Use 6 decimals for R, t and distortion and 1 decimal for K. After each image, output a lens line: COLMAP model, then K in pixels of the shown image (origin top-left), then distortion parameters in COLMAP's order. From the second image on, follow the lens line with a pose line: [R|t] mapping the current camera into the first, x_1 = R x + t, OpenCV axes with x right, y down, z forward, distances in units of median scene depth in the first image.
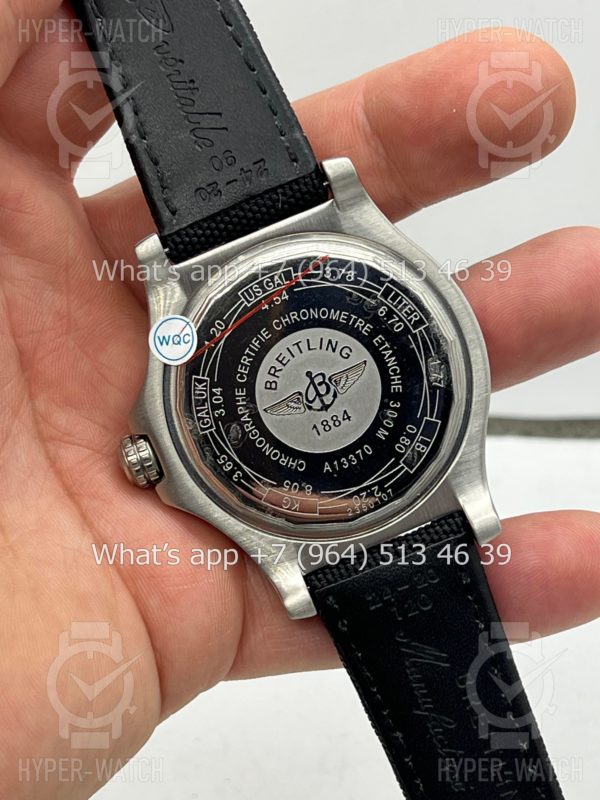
lens RADIAL K [[1885.0, 0, 298.1], [0, 1885.0, 345.5], [0, 0, 1]] dist [0.212153, -0.034545]
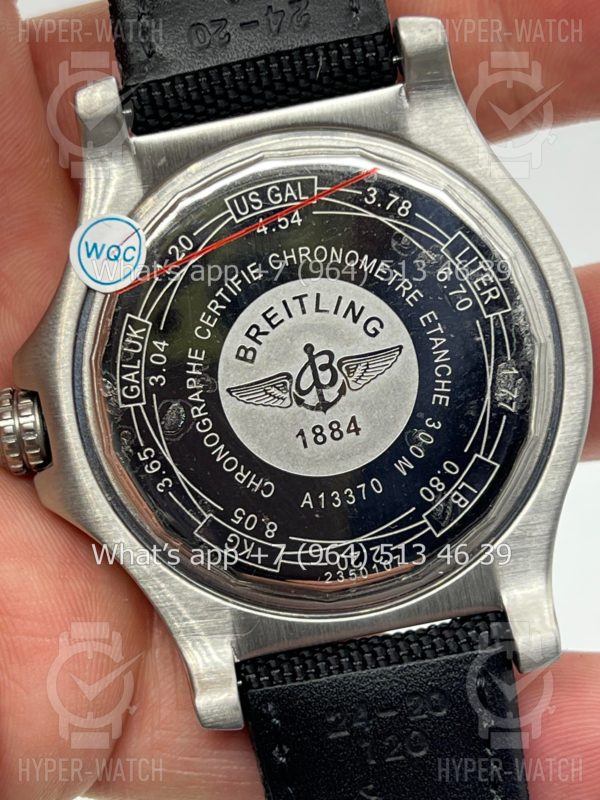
lens RADIAL K [[1885.0, 0, 298.1], [0, 1885.0, 345.5], [0, 0, 1]] dist [0.212153, -0.034545]
pose [[0.979449, 0.201639, -0.004549, 0.004873], [-0.201679, 0.978908, -0.032629, 0.035330], [-0.002126, 0.032876, 0.999457, 0.371758]]
